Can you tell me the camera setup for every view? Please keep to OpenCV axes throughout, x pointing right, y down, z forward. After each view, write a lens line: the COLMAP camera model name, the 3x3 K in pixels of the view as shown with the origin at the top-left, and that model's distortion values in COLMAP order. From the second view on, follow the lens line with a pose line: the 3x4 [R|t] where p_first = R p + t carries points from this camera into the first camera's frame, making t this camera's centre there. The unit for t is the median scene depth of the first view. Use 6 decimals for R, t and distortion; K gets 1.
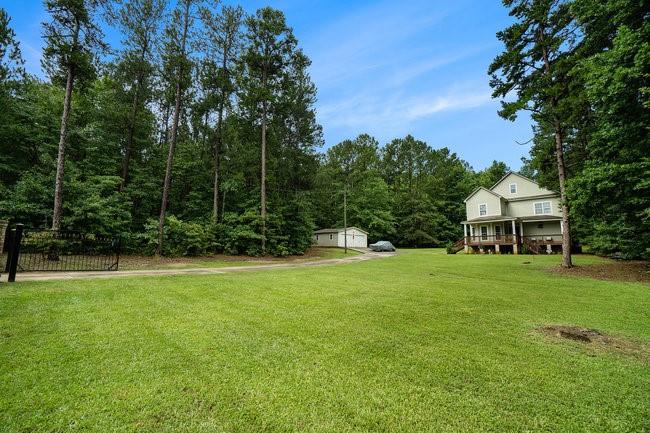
lens RADIAL K [[288.6, 0, 325.7], [0, 288.6, 217.6], [0, 0, 1]] dist [-0.041700, 0.000095]
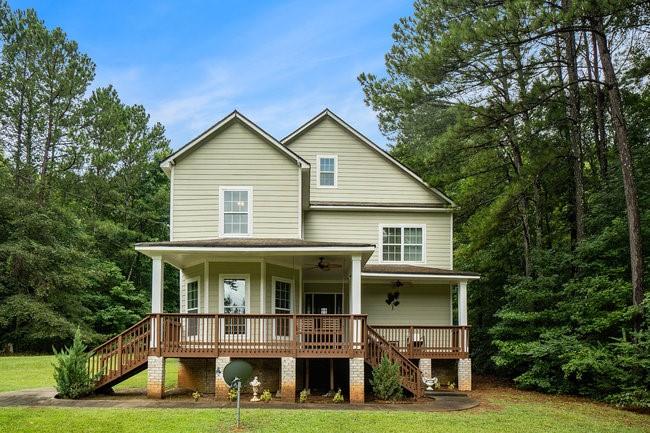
lens RADIAL K [[417.4, 0, 315.9], [0, 417.4, 346.6], [0, 0, 1]] dist [-0.004023, -0.004061]
pose [[0.714344, 0.016976, 0.699589, 0.314158], [-0.089551, 0.993704, 0.067326, 0.051253], [-0.694042, -0.110743, 0.711366, 0.609868]]
